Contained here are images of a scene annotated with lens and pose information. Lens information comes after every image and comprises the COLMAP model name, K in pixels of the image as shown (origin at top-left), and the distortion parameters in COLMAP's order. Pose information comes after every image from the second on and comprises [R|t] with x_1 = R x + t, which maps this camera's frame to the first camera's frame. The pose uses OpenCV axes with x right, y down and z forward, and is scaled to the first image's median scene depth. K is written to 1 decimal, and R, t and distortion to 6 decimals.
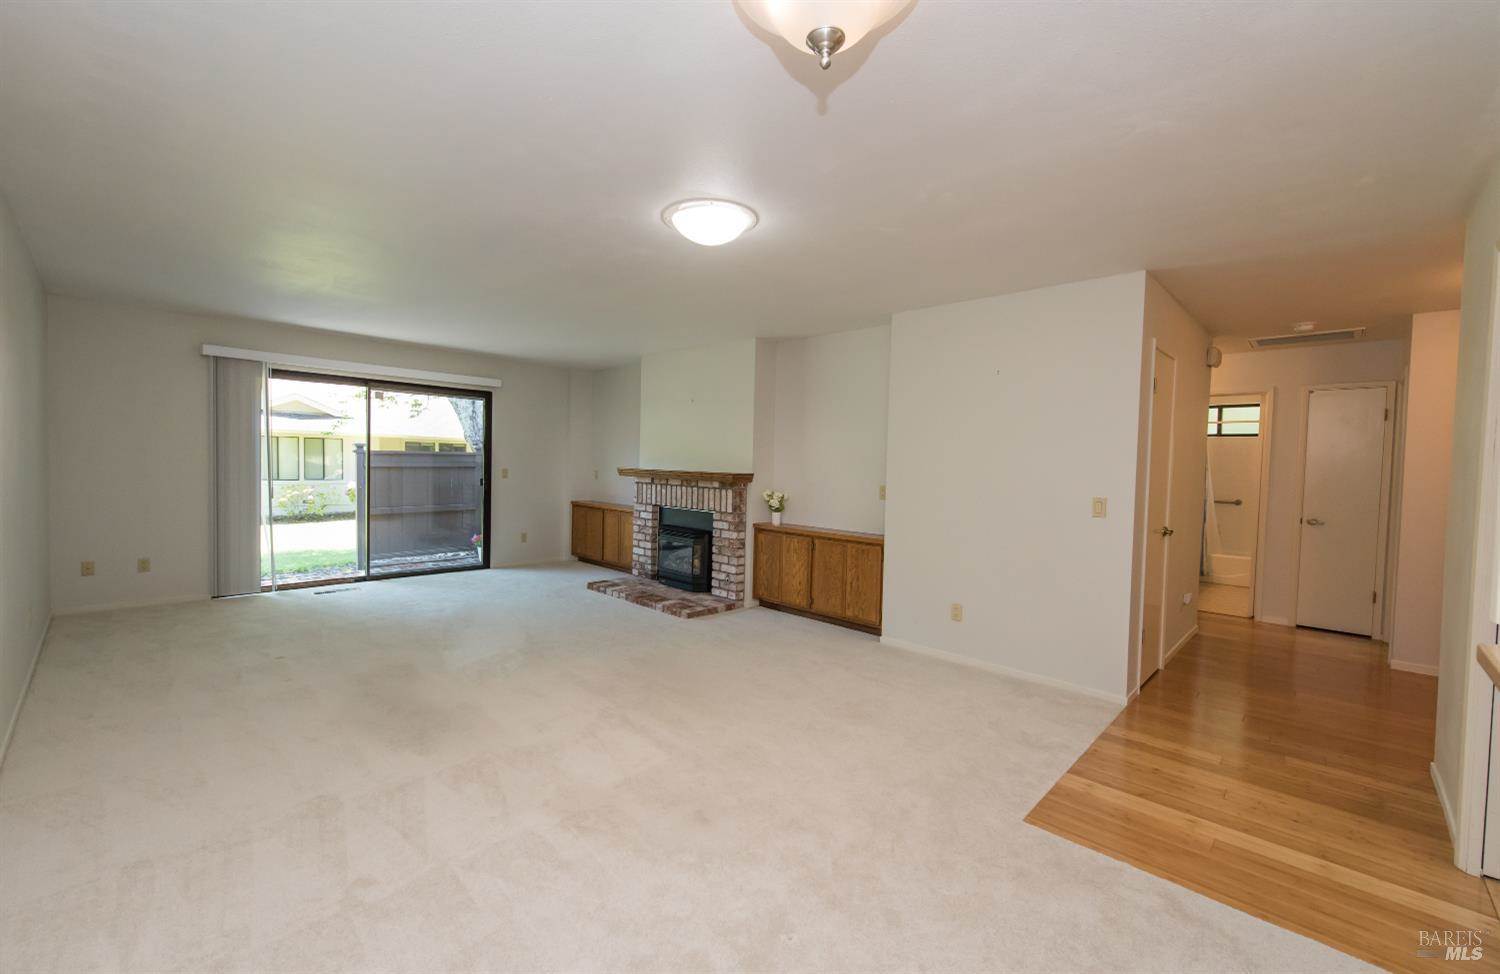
lens RADIAL K [[608.9, 0, 742.8], [0, 608.9, 483.1], [0, 0, 1]] dist [-0.000703, -0.000503]
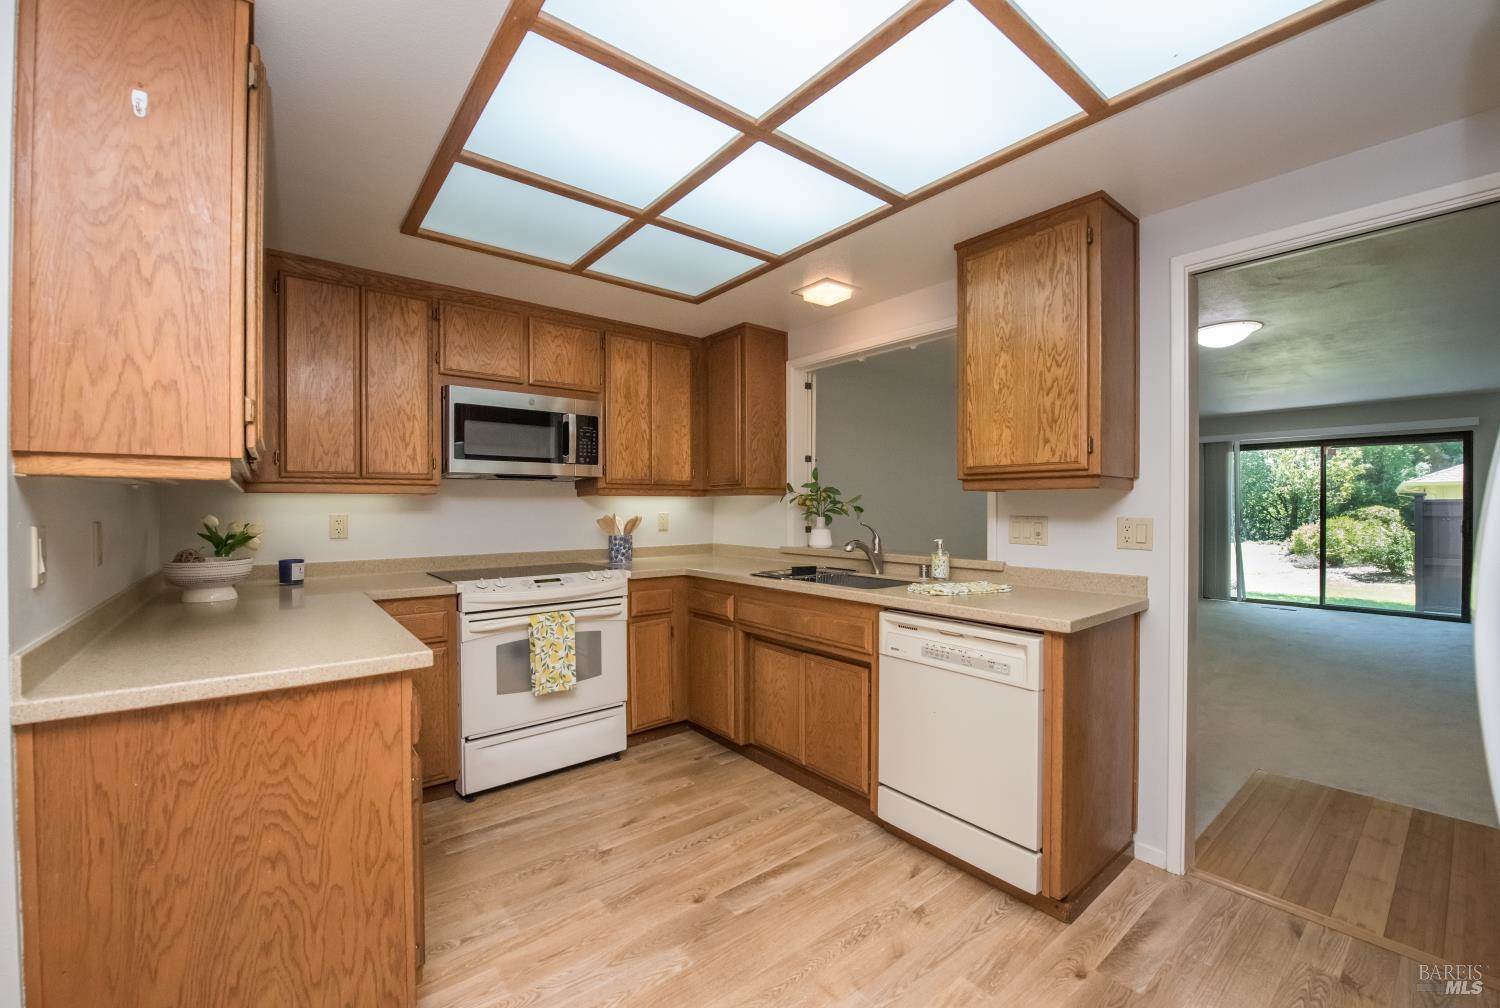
lens RADIAL K [[611.4, 0, 754.4], [0, 611.4, 510.9], [0, 0, 1]] dist [-0.020372, -0.000277]
pose [[-0.121372, -0.014215, -0.992505, 0.753702], [-0.038397, 0.999216, -0.009616, 0.027878], [0.991864, 0.036943, -0.121822, 0.031300]]
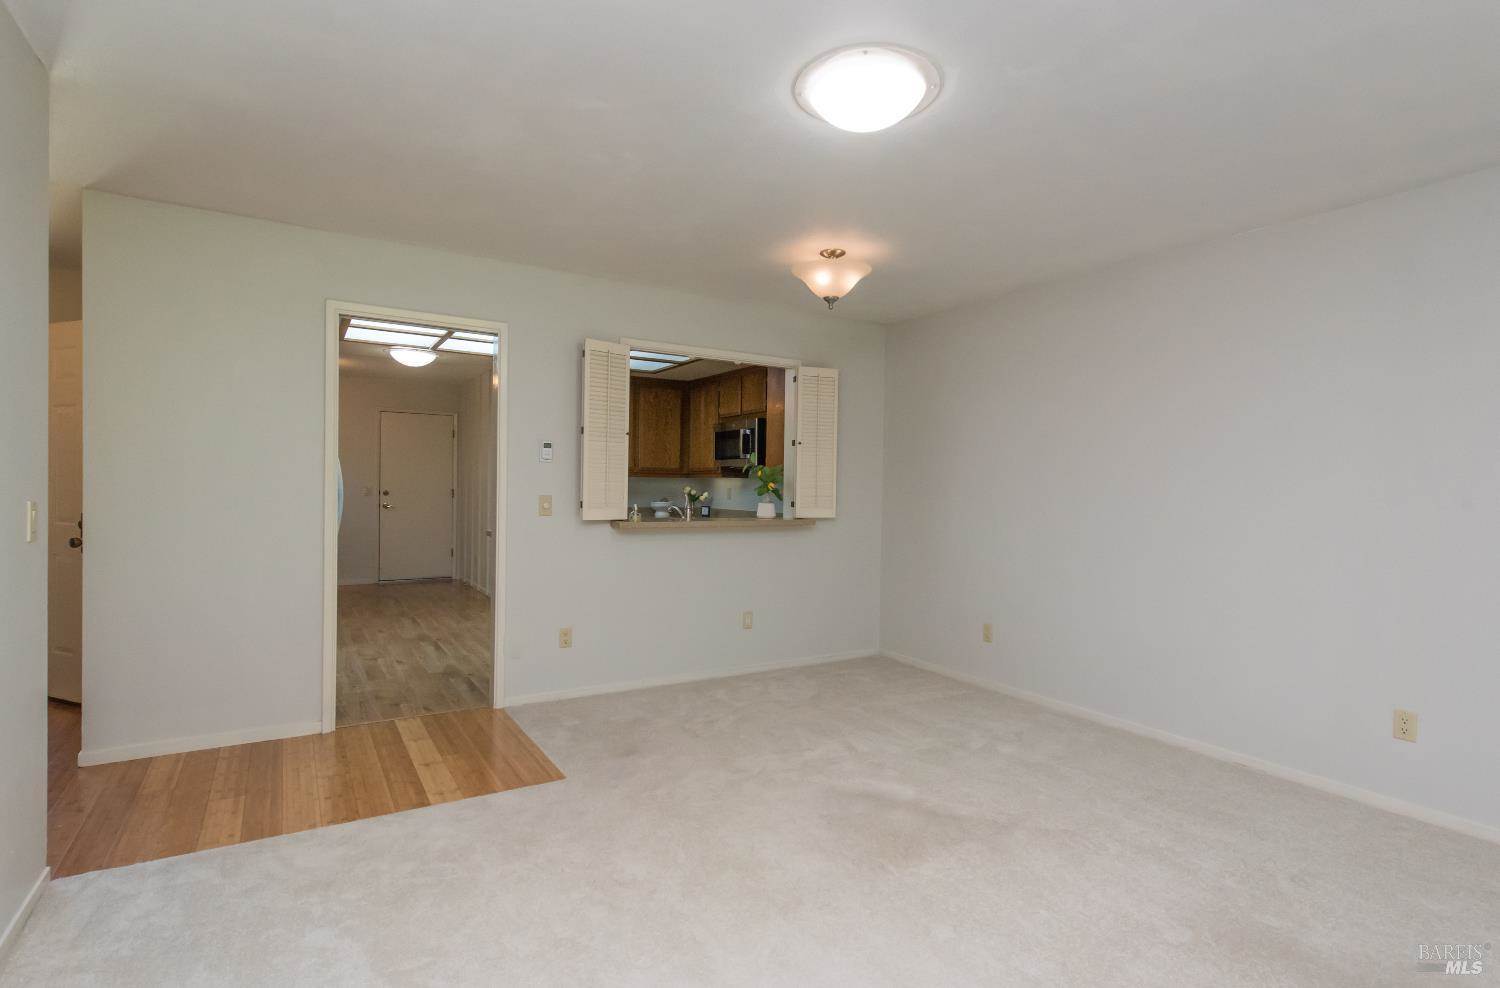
lens RADIAL K [[746.9, 0, 750.0], [0, 746.9, 494.0], [0, 0, 1]] dist [0.000398, -0.000063]
pose [[-0.966936, -0.033882, 0.252759, -0.074214], [-0.023382, 0.998739, 0.044432, -0.010371], [-0.253946, 0.037053, -0.966509, 0.896209]]
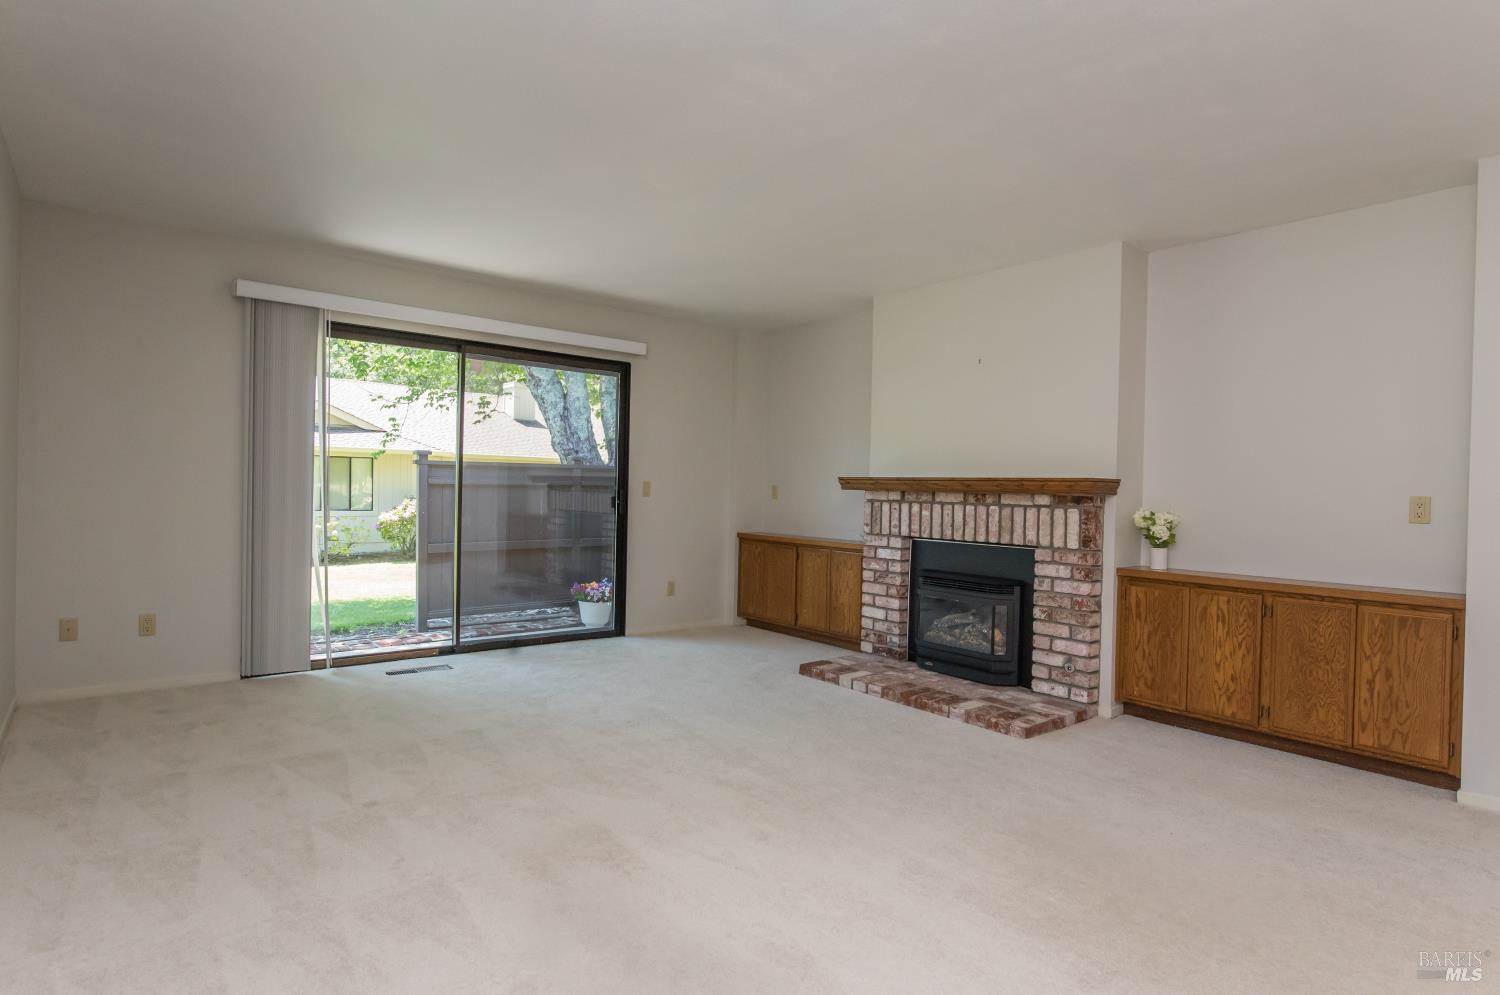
lens RADIAL K [[791.3, 0, 750.0], [0, 791.3, 497.5], [0, 0, 1]] dist [-0.009549, 0.000442]
pose [[0.992966, -0.002526, -0.118371, -0.227598], [-0.000784, 0.999610, -0.027912, 0.020808], [0.118395, 0.027808, 0.992577, 0.221756]]
